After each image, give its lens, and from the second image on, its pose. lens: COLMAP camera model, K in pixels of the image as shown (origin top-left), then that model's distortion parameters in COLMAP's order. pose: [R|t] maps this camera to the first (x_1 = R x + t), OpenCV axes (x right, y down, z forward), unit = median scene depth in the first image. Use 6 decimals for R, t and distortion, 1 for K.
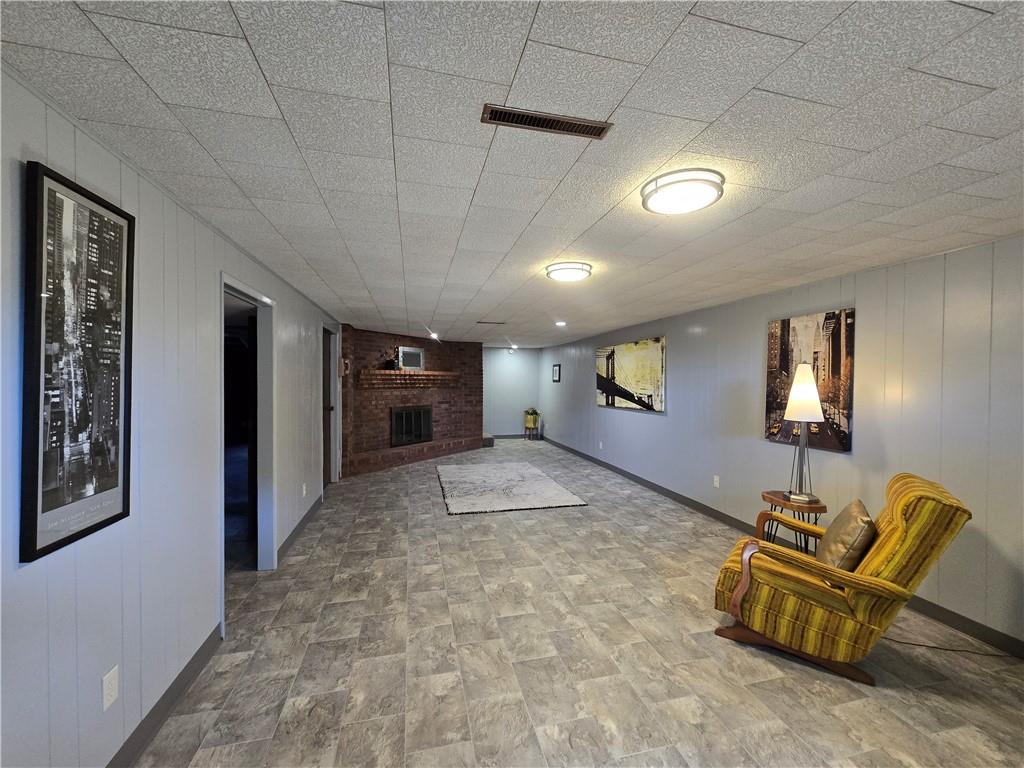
lens RADIAL K [[419.4, 0, 519.6], [0, 419.4, 383.8], [0, 0, 1]] dist [0.000411, 0.001131]
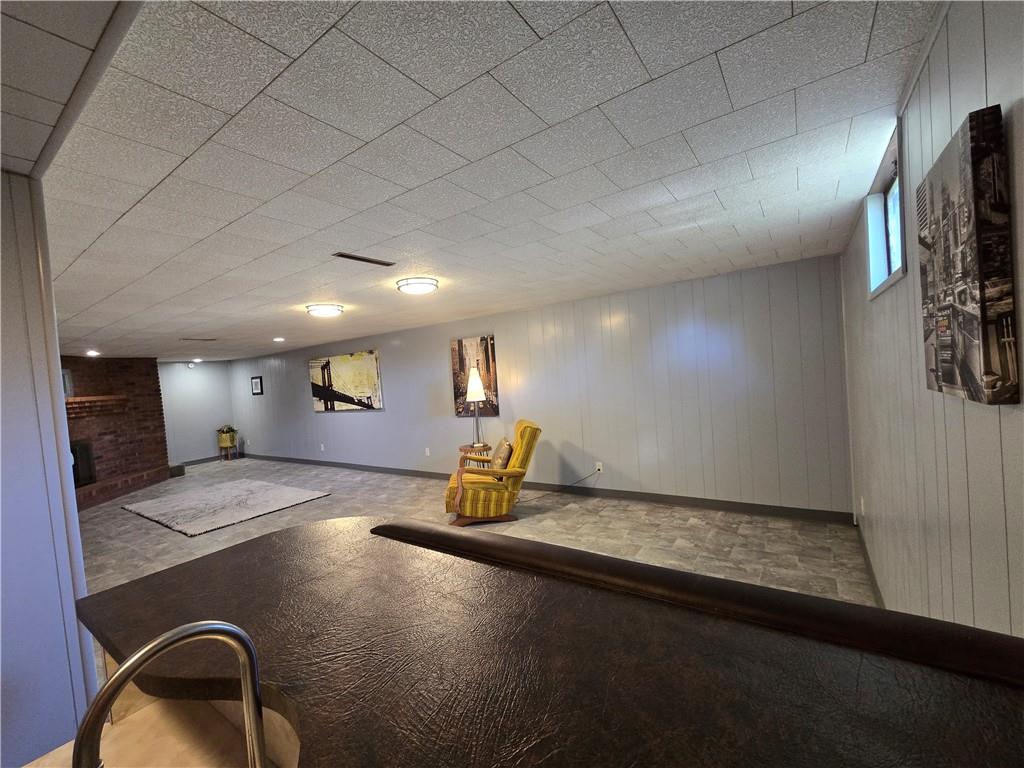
lens RADIAL K [[419.4, 0, 515.0], [0, 419.4, 384.6], [0, 0, 1]] dist [0.000411, 0.001131]
pose [[0.749257, -0.085068, 0.656793, -0.255399], [0.086782, 0.995776, 0.029974, -0.012221], [-0.656568, 0.034540, 0.753475, -0.313488]]
